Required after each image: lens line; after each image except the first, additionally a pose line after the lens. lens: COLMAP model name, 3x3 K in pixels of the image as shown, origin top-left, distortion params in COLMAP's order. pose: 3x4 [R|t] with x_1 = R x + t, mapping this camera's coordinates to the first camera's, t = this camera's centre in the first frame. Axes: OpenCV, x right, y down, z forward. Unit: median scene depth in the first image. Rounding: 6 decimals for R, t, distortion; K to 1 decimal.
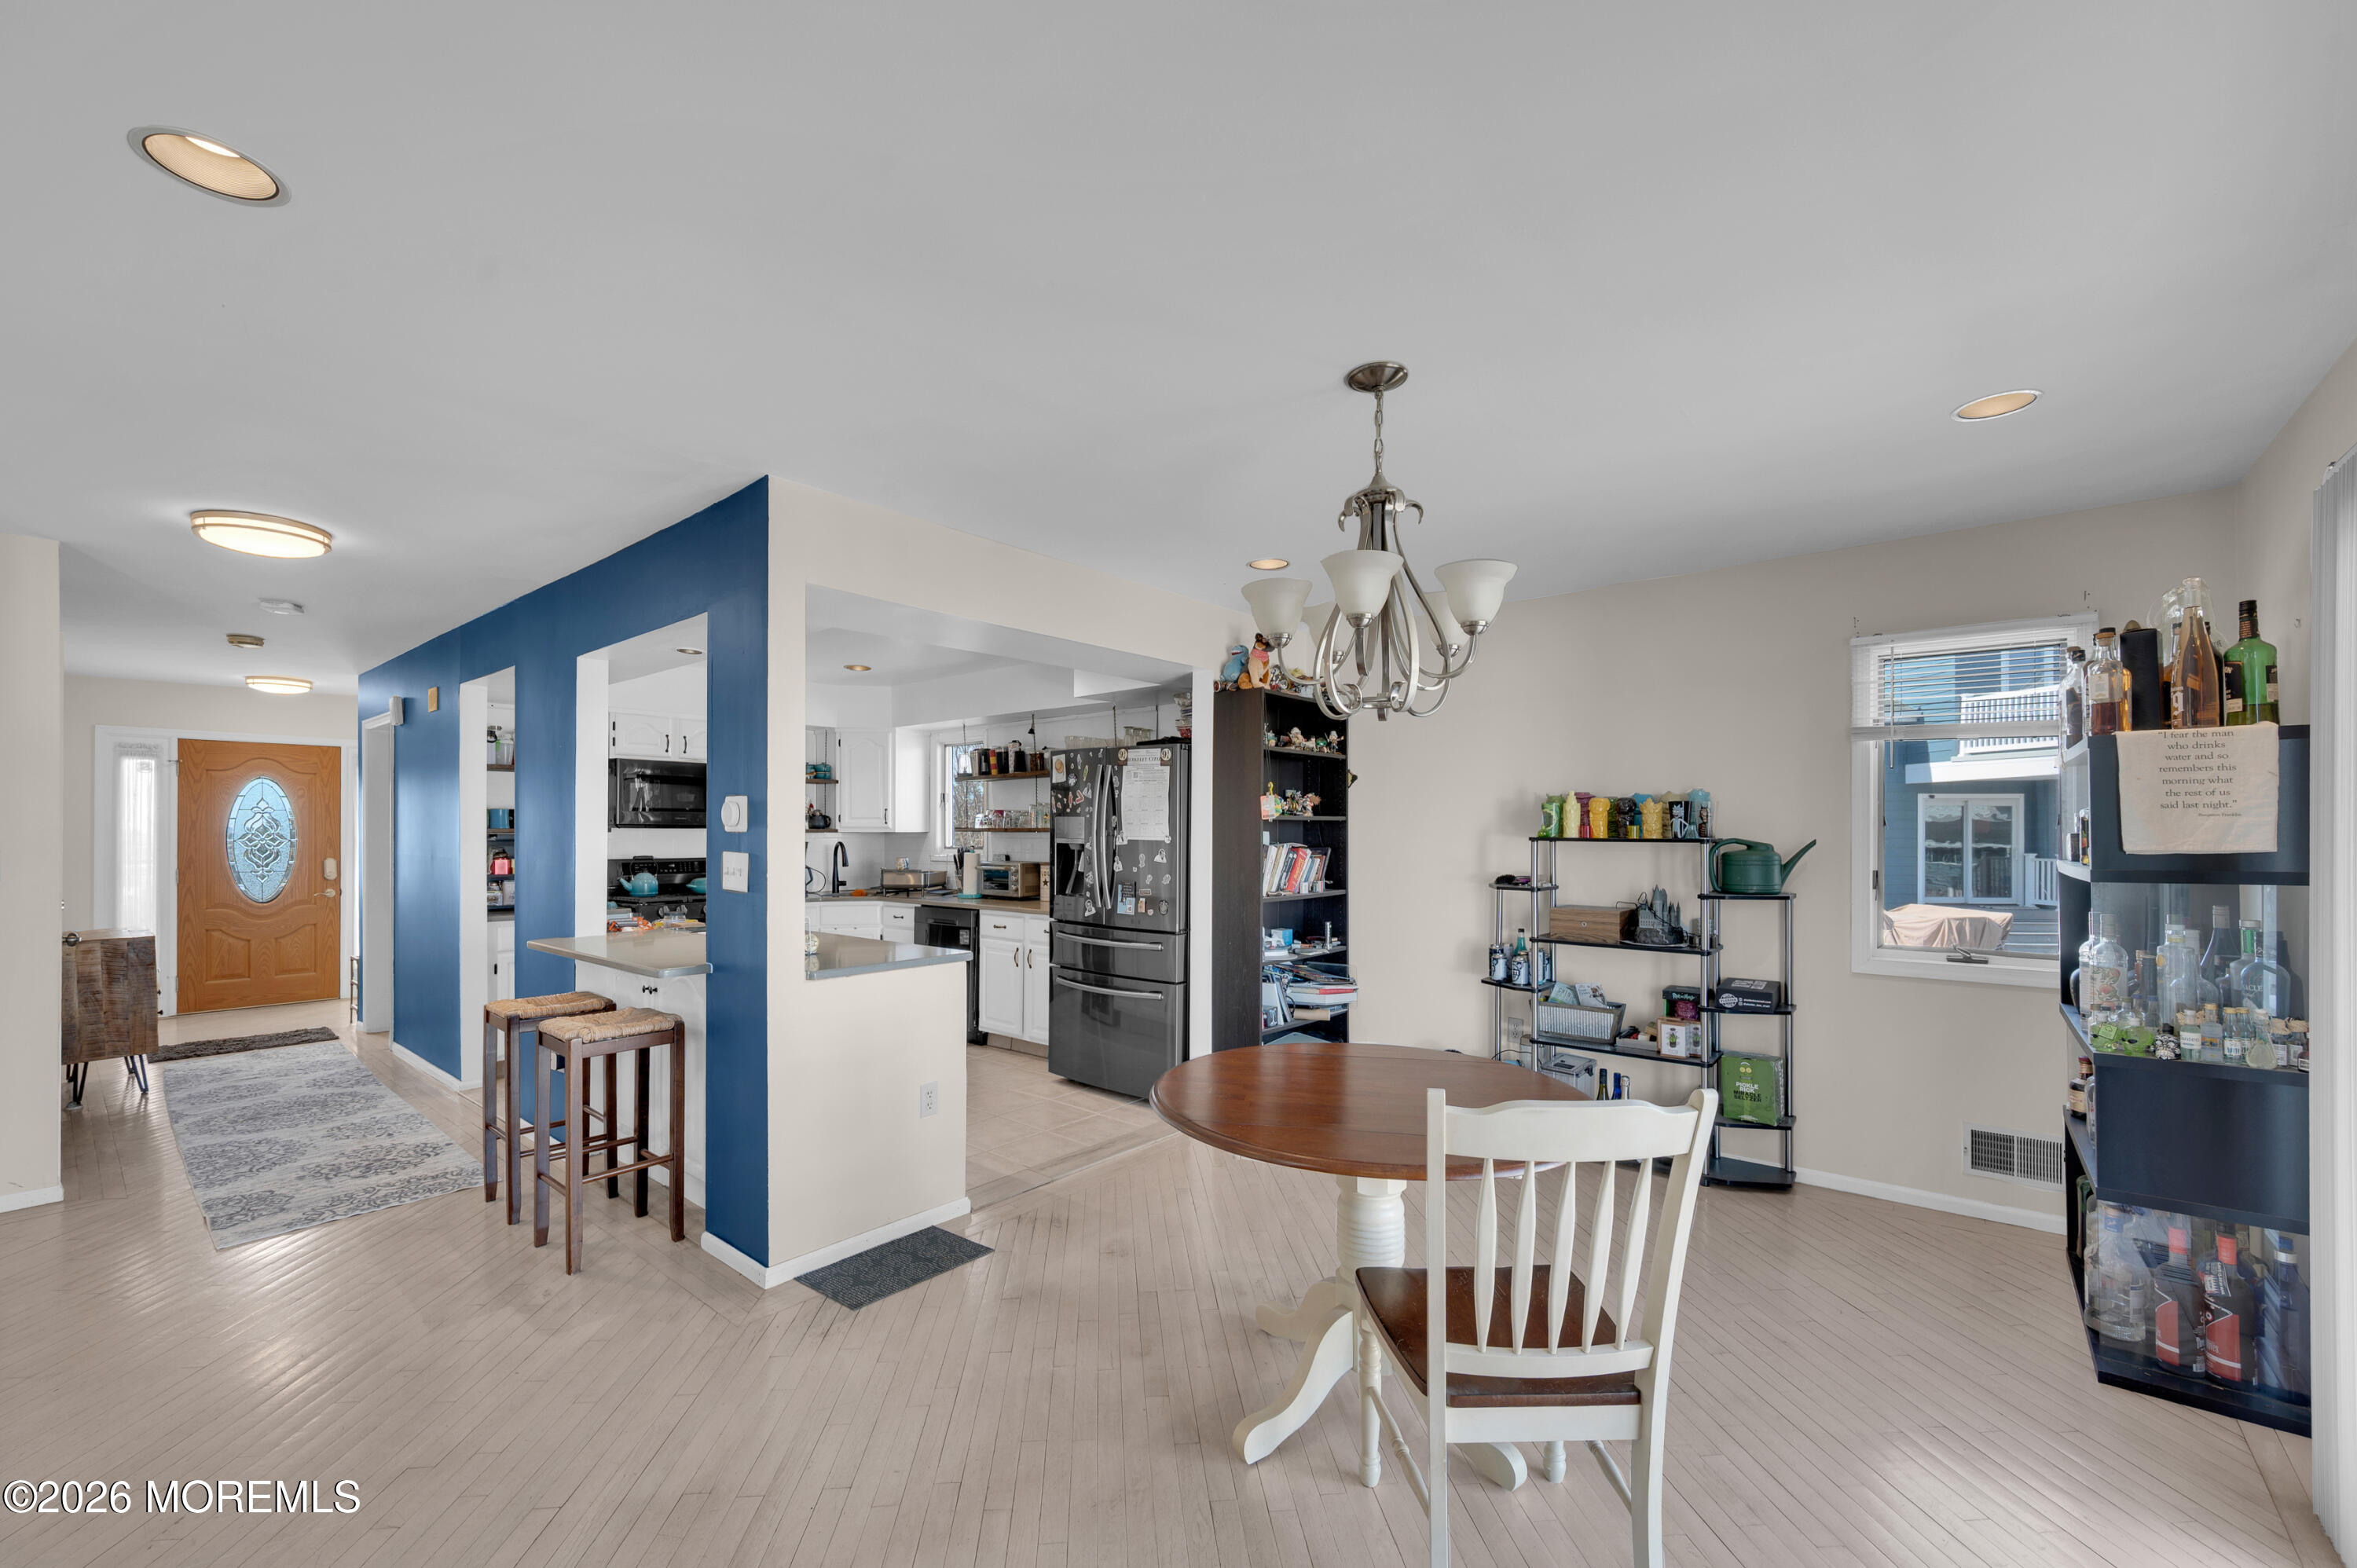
lens RADIAL K [[948.5, 0, 1127.3], [0, 948.5, 830.1], [0, 0, 1]] dist [0.001978, -0.001389]
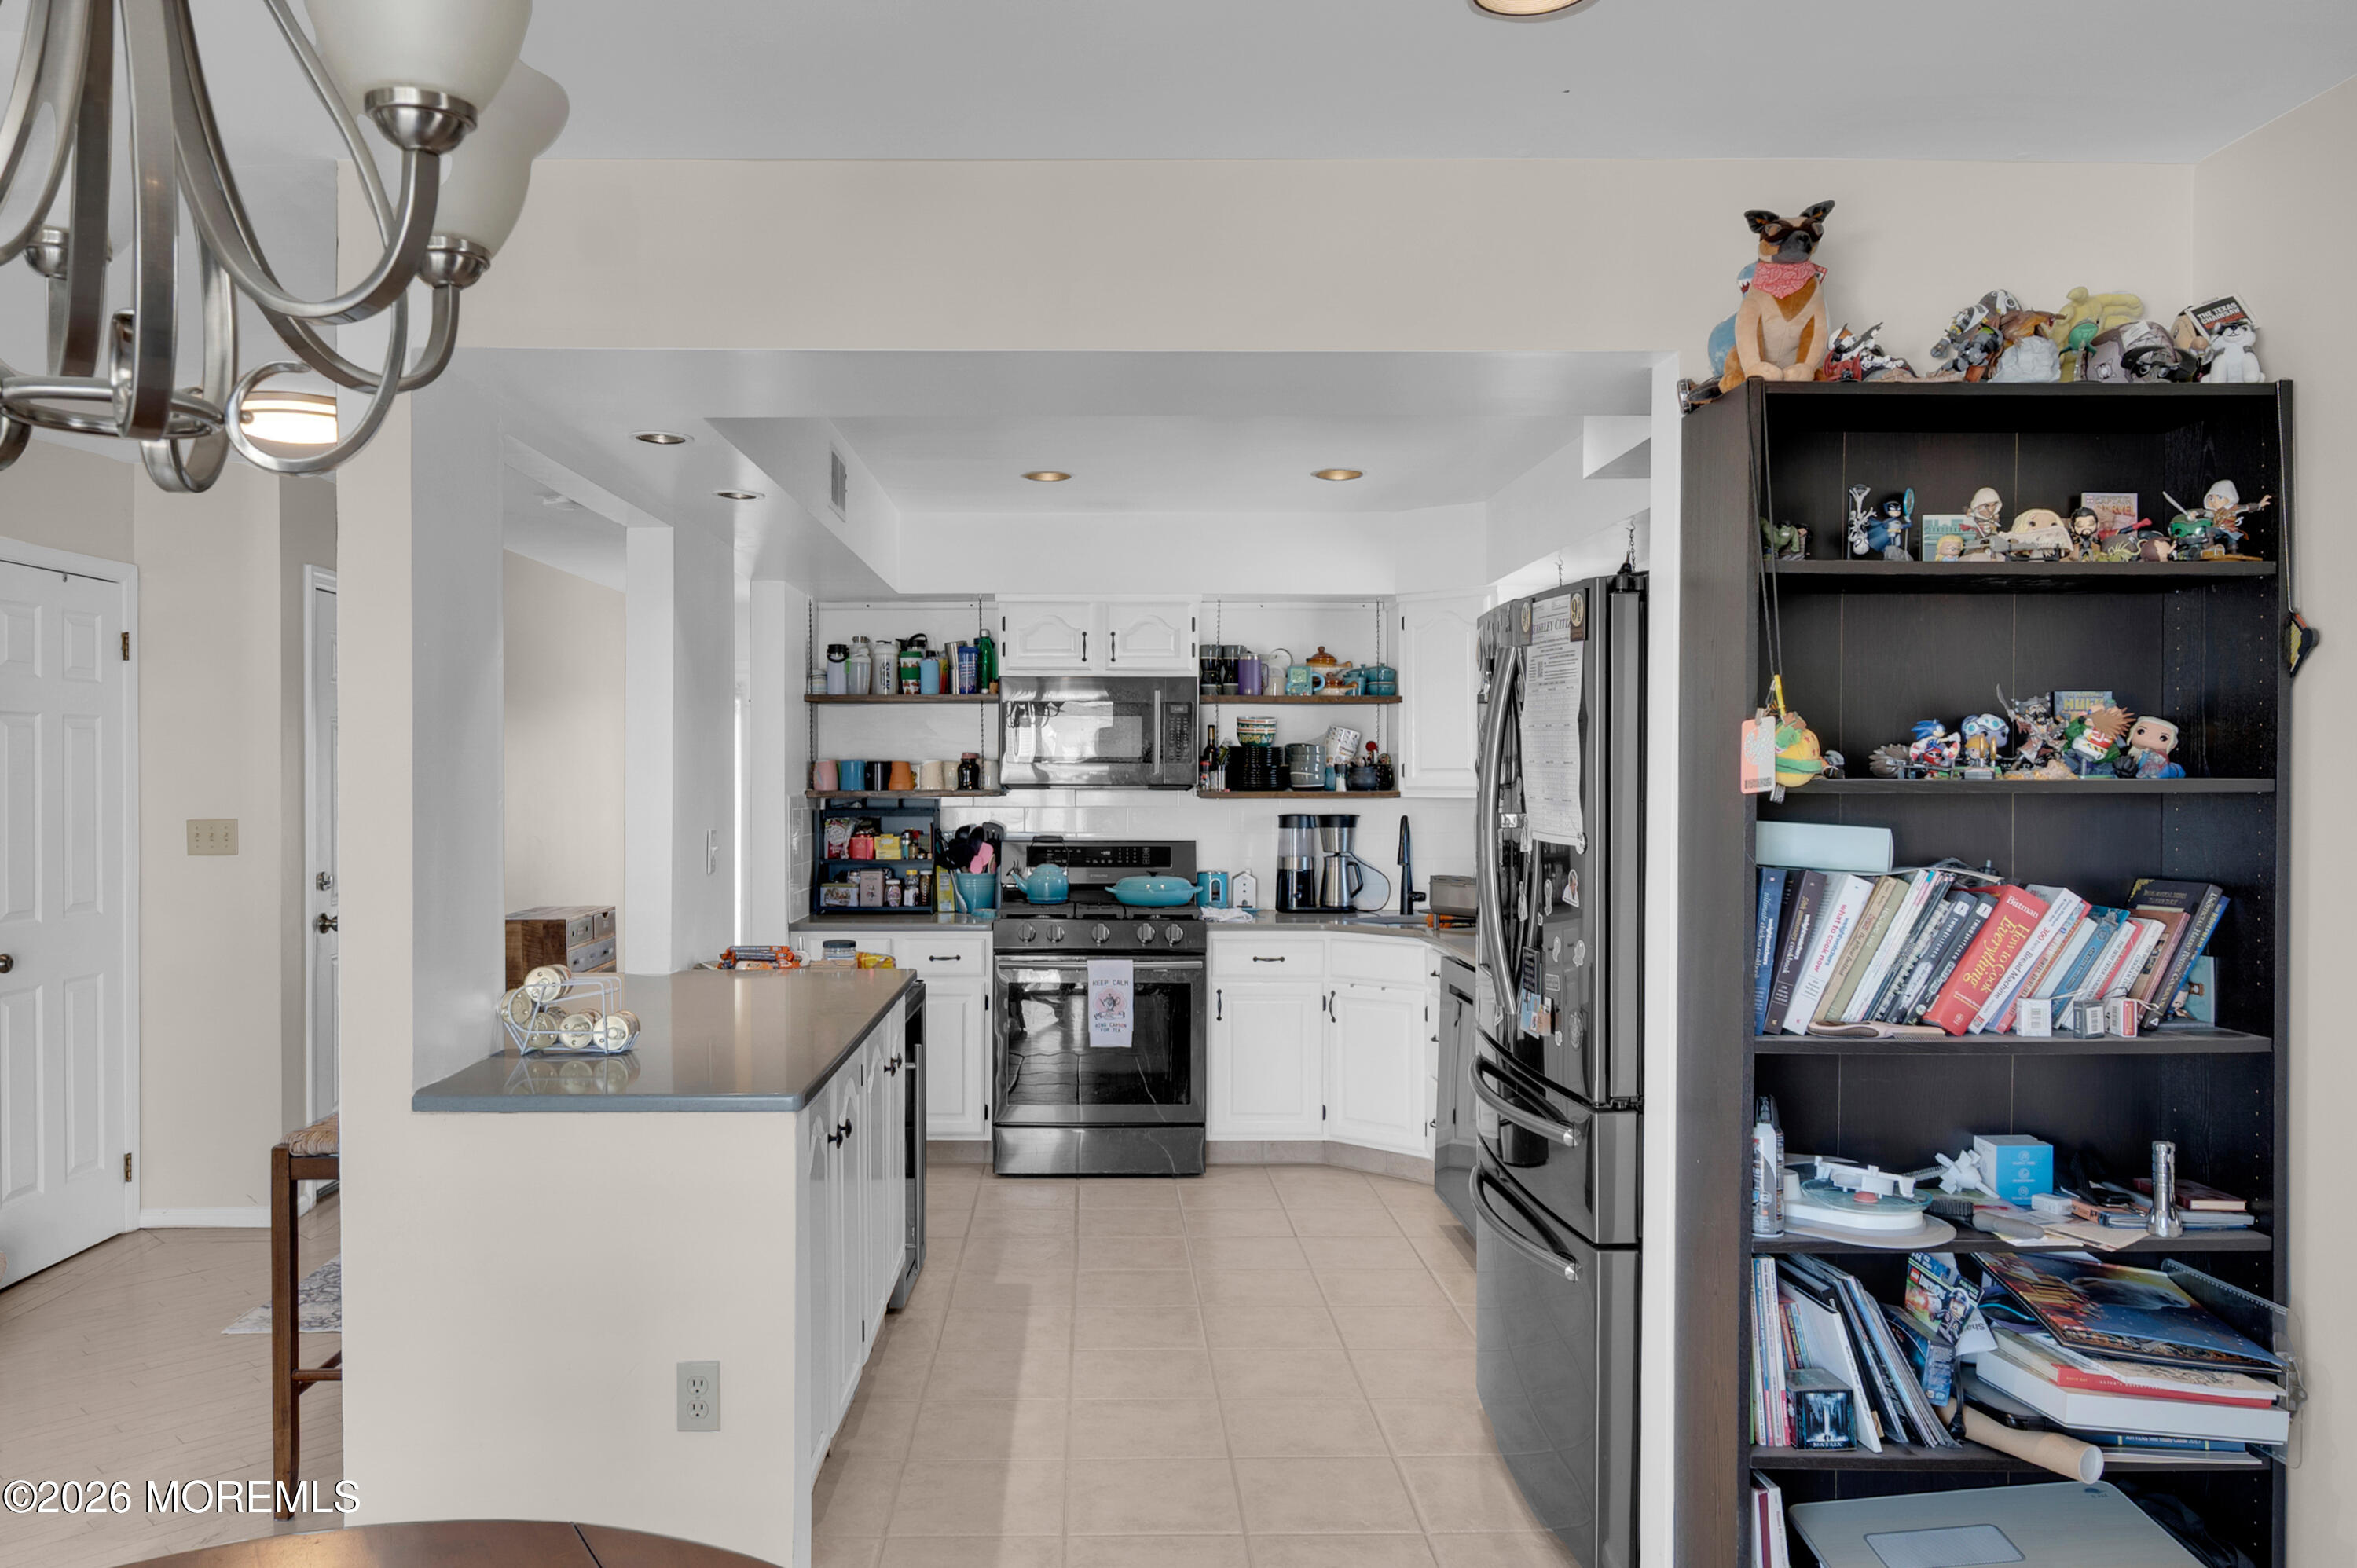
lens RADIAL K [[1643.8, 0, 1104.0], [0, 1643.8, 779.5], [0, 0, 1]] dist [0.006275, 0.000800]
pose [[0.673032, 0.002487, -0.739609, 0.278903], [0.000710, 0.999992, 0.004009, -0.012499], [0.739613, -0.003224, 0.673025, 0.319633]]
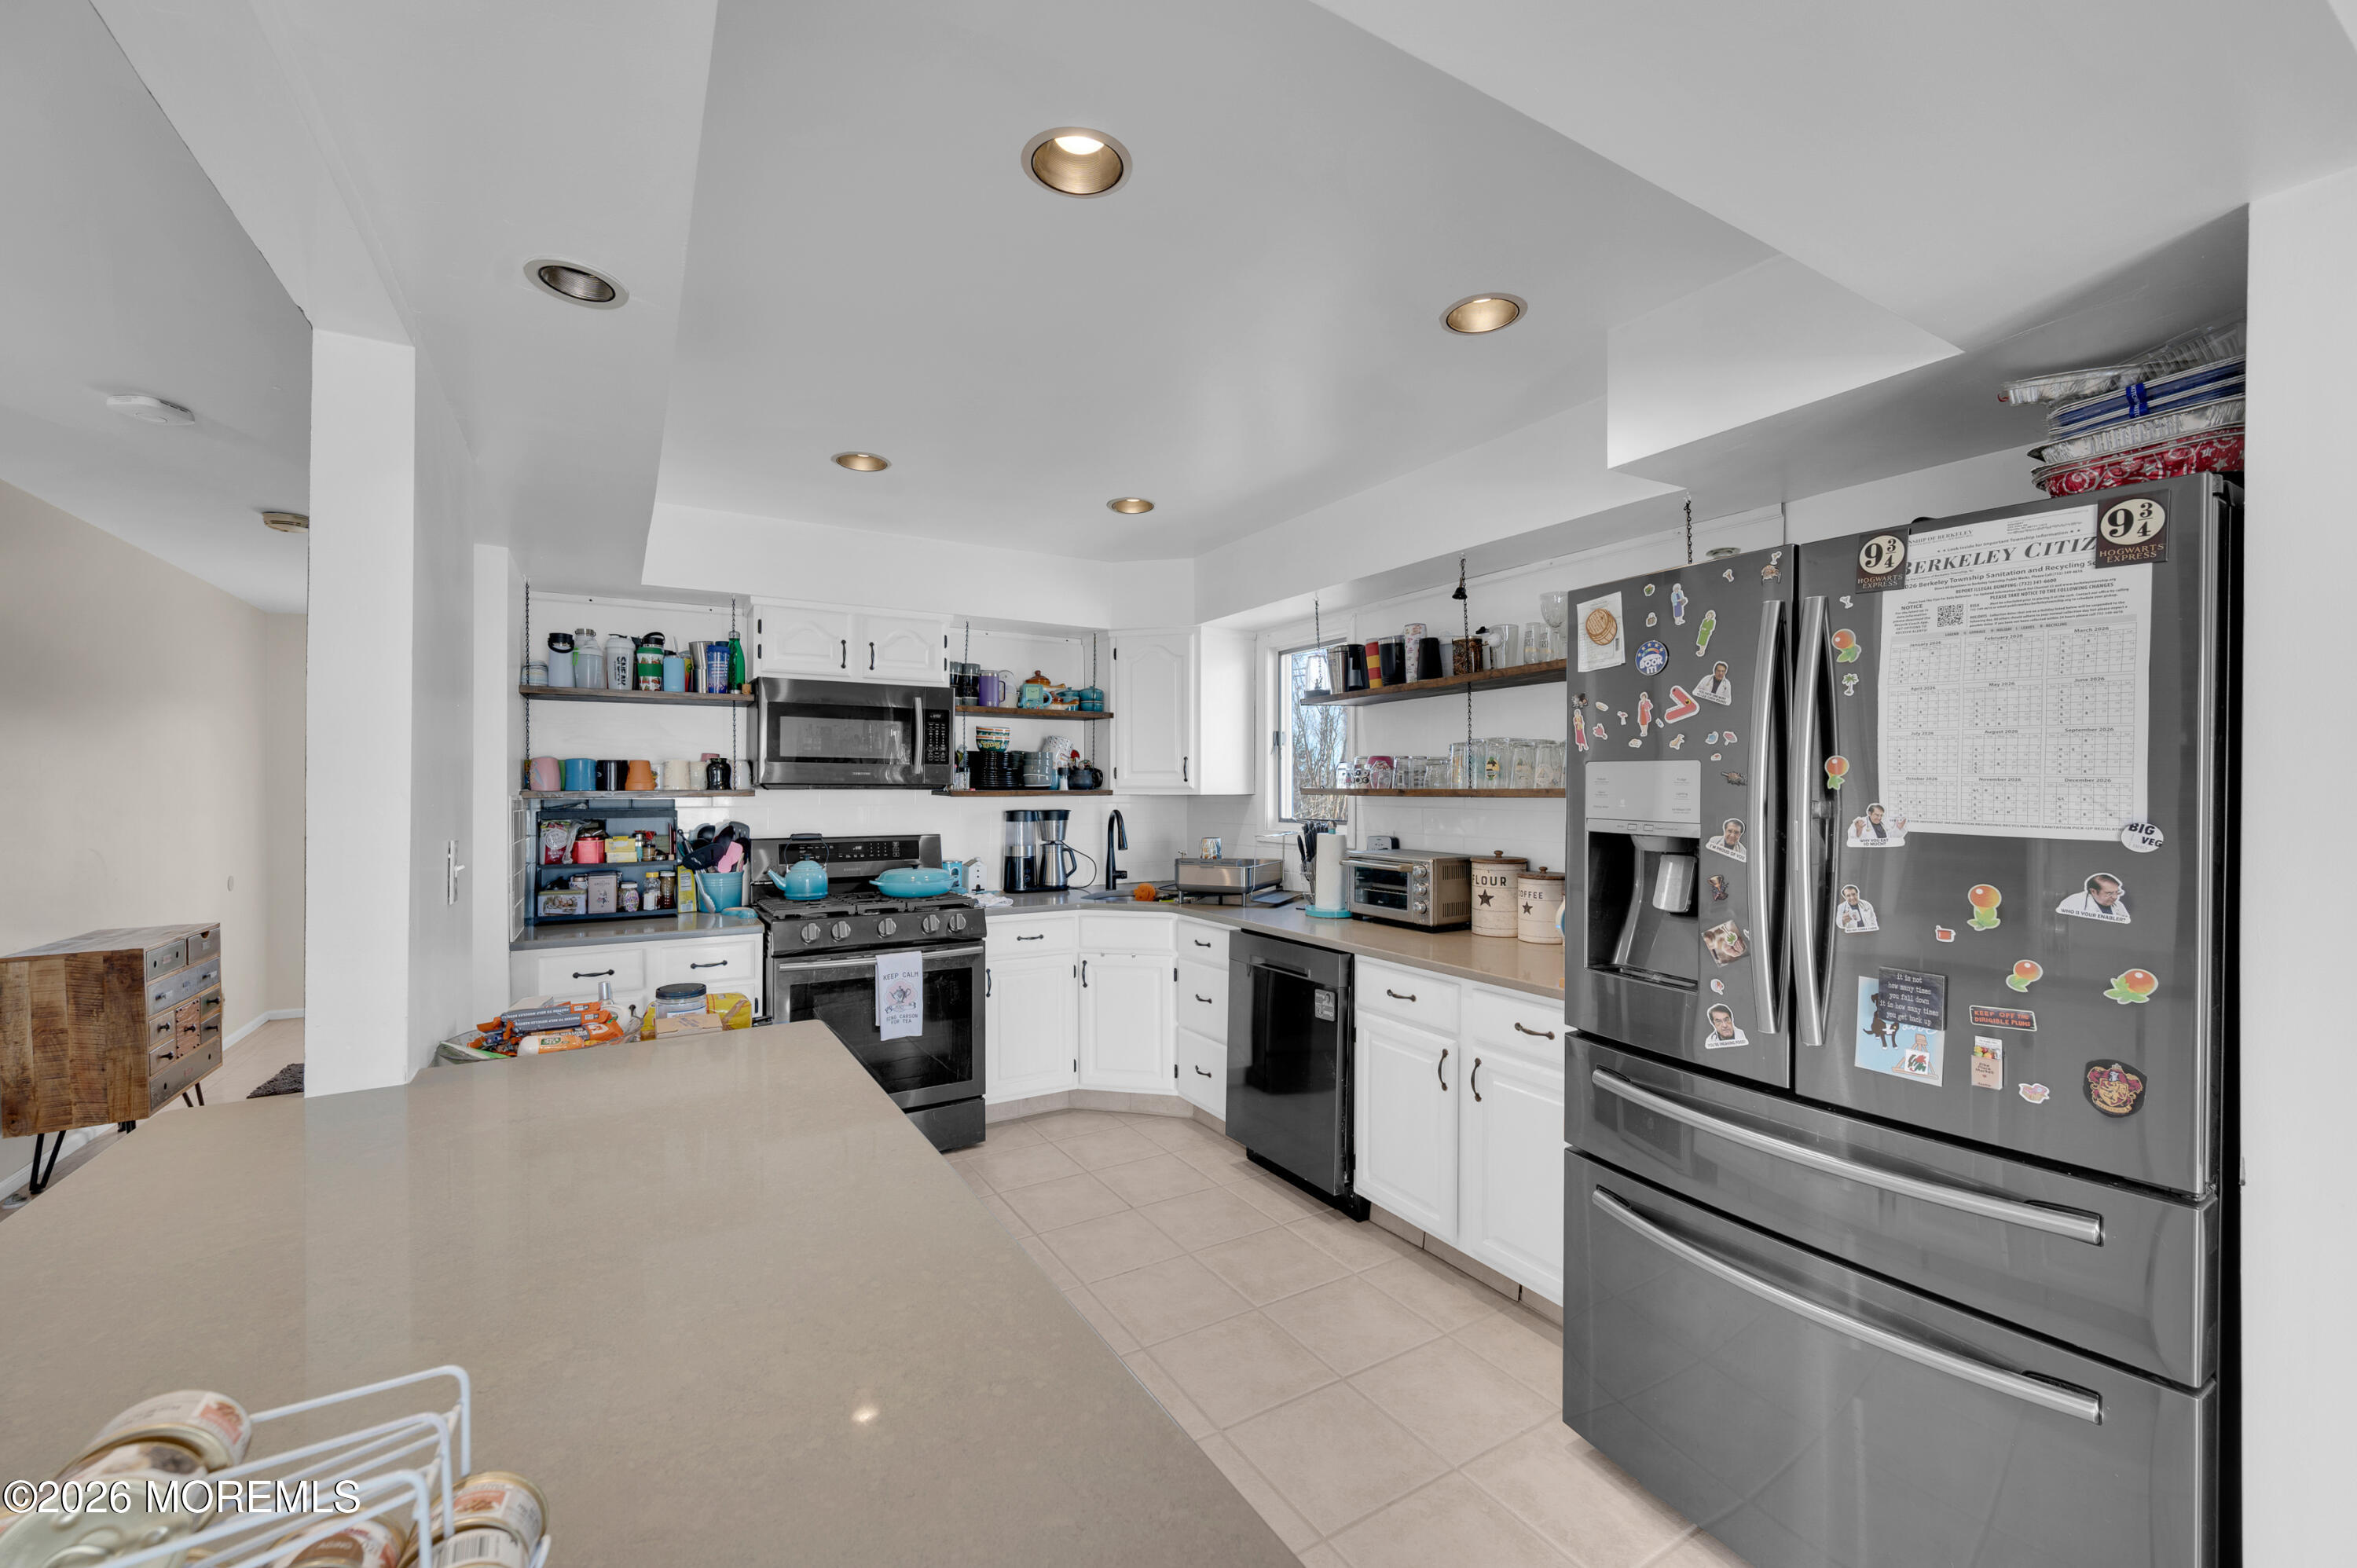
lens RADIAL K [[912.7, 0, 1163.1], [0, 912.7, 787.9], [0, 0, 1]] dist [0.000402, -0.000490]
pose [[0.954631, -0.000912, -0.297791, -0.104142], [0.001394, 0.999998, 0.001404, -0.003666], [0.297789, -0.001755, 0.954630, 0.487018]]
